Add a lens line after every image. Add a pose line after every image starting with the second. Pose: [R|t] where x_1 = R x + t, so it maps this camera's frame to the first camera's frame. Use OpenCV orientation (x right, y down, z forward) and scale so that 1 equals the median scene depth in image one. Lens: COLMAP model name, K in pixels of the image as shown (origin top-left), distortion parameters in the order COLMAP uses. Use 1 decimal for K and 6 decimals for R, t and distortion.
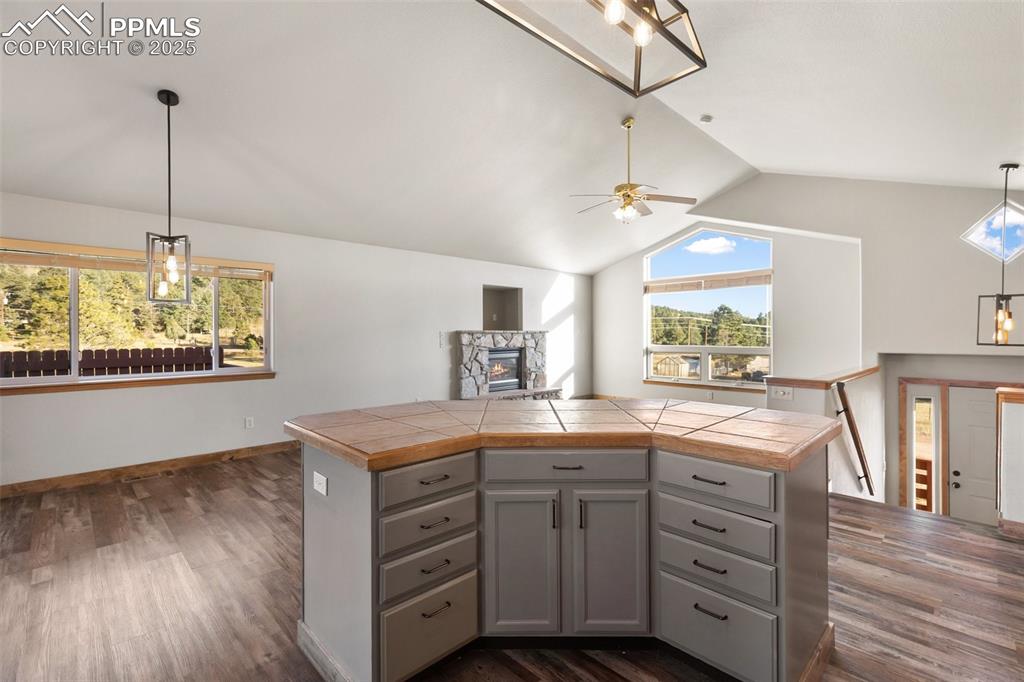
lens RADIAL K [[462.3, 0, 512.0], [0, 462.3, 341.0], [0, 0, 1]] dist [0.001409, -0.000191]
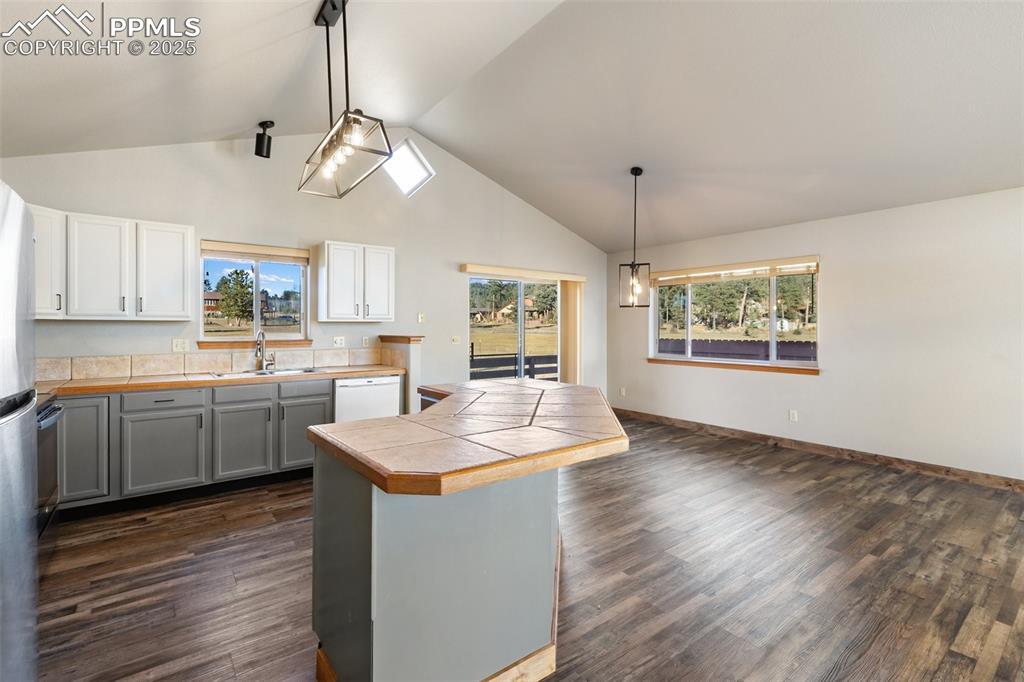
lens RADIAL K [[460.7, 0, 511.6], [0, 460.7, 328.7], [0, 0, 1]] dist [0.000346, 0.000962]
pose [[-0.125589, 0.004213, -0.992073, 0.367171], [-0.020132, 0.999774, 0.006794, -0.007730], [0.991878, 0.020826, -0.125475, 0.351025]]
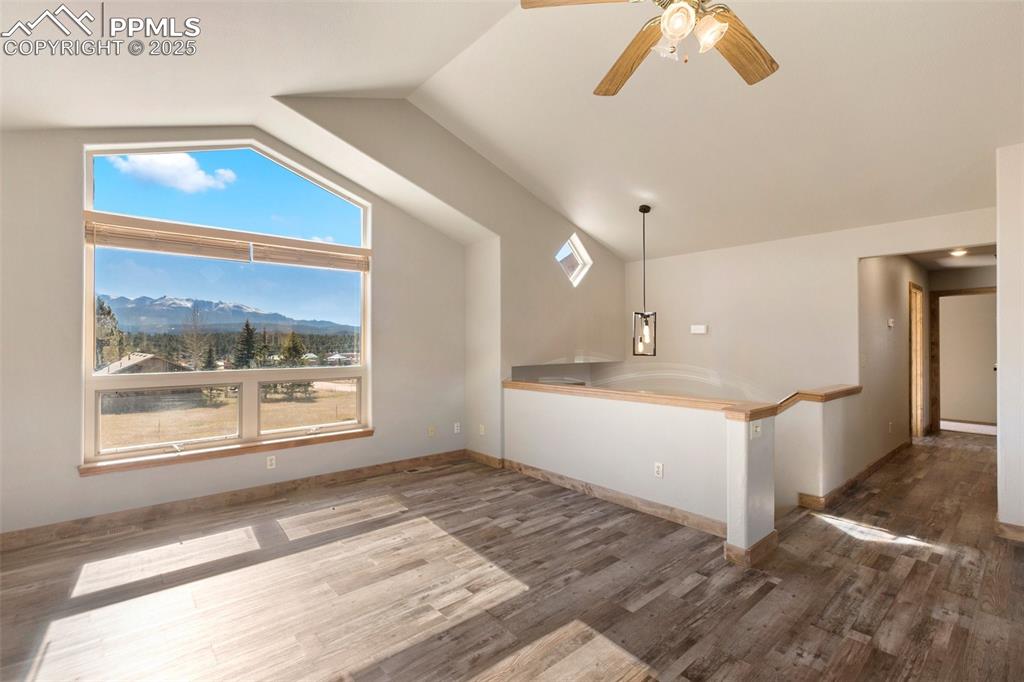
lens RADIAL K [[462.3, 0, 512.0], [0, 462.3, 341.0], [0, 0, 1]] dist [0.001409, -0.000191]
pose [[0.058382, 0.005749, 0.998278, -0.090151], [0.016498, 0.999841, -0.006723, -0.014954], [-0.998158, 0.016862, 0.058277, 0.740322]]
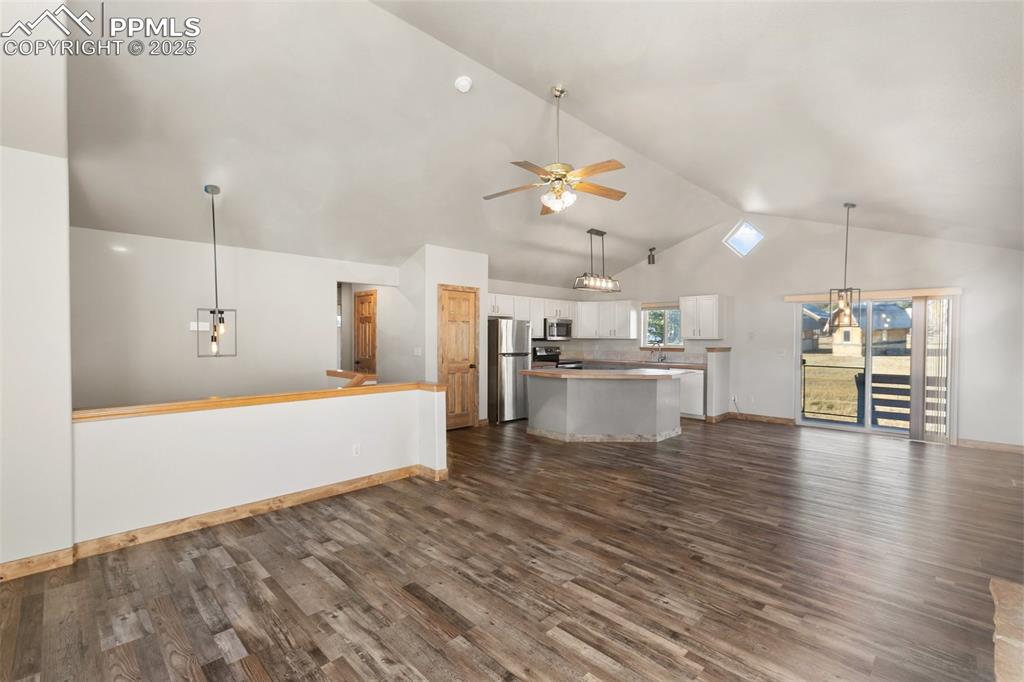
lens RADIAL K [[452.4, 0, 521.7], [0, 452.4, 342.7], [0, 0, 1]] dist [0.003592, 0.000393]
pose [[-0.999739, -0.003019, -0.022645, 0.220308], [-0.003717, 0.999517, 0.030859, -0.033135], [0.022541, 0.030935, -0.999267, 1.193665]]
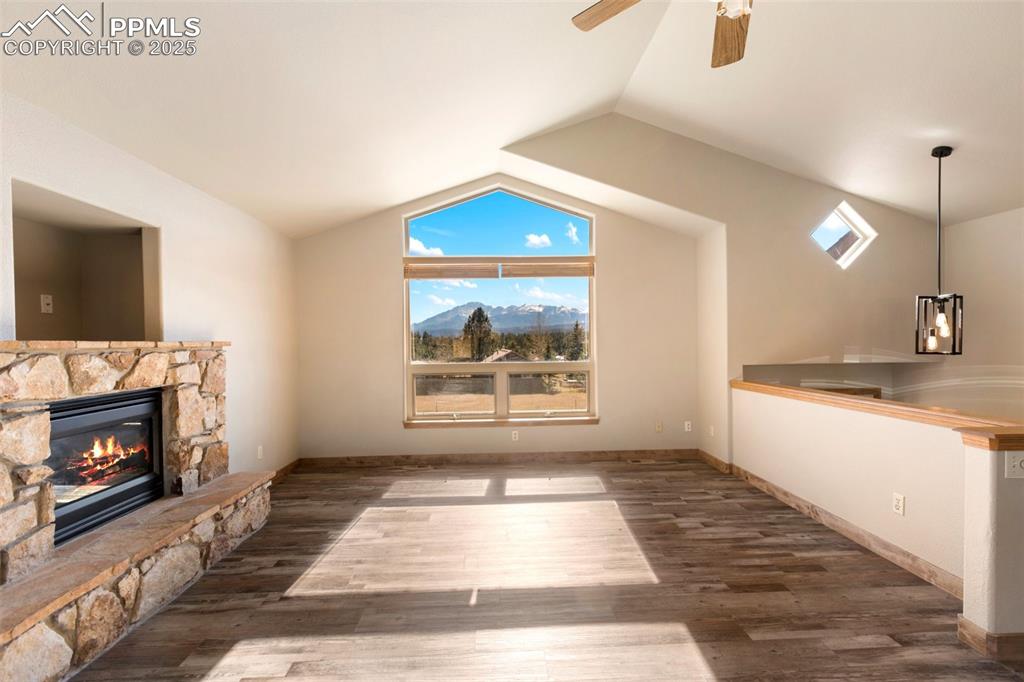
lens RADIAL K [[458.3, 0, 514.6], [0, 458.3, 347.4], [0, 0, 1]] dist [0.000660, -0.000311]
pose [[0.664379, -0.015898, 0.747227, -0.072109], [0.022617, 0.999744, 0.001162, -0.013024], [-0.747054, 0.016128, 0.664568, 0.596862]]
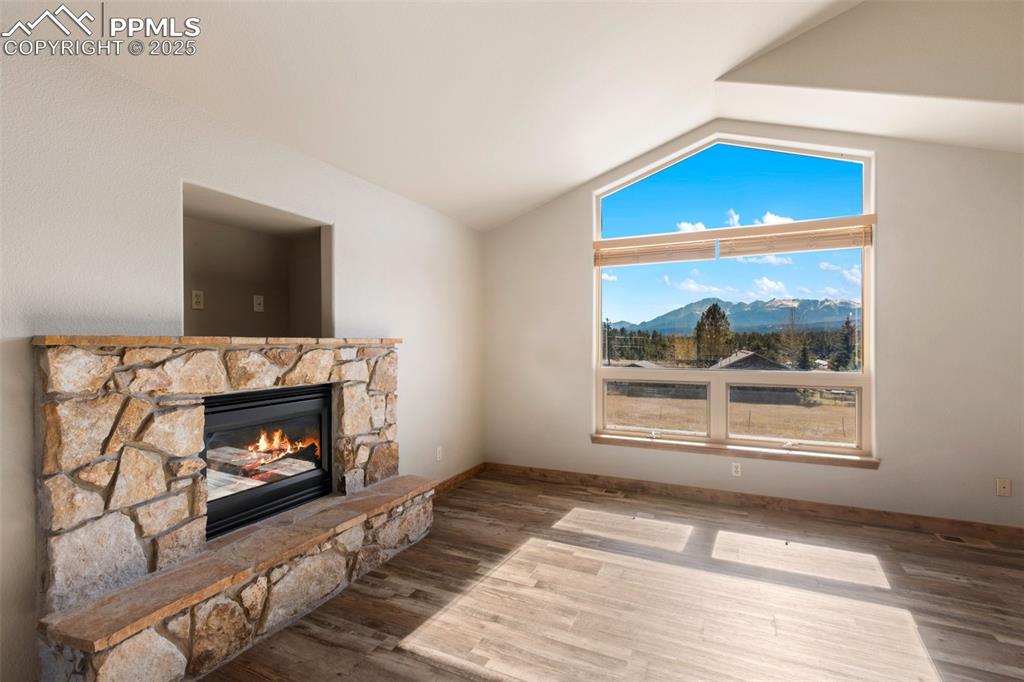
lens RADIAL K [[464.8, 0, 514.7], [0, 464.8, 343.5], [0, 0, 1]] dist [0.004092, -0.000109]
pose [[0.936277, 0.000080, 0.351262, 0.030983], [0.004457, 0.999917, -0.012106, -0.014418], [-0.351234, 0.012900, 0.936199, 0.657675]]
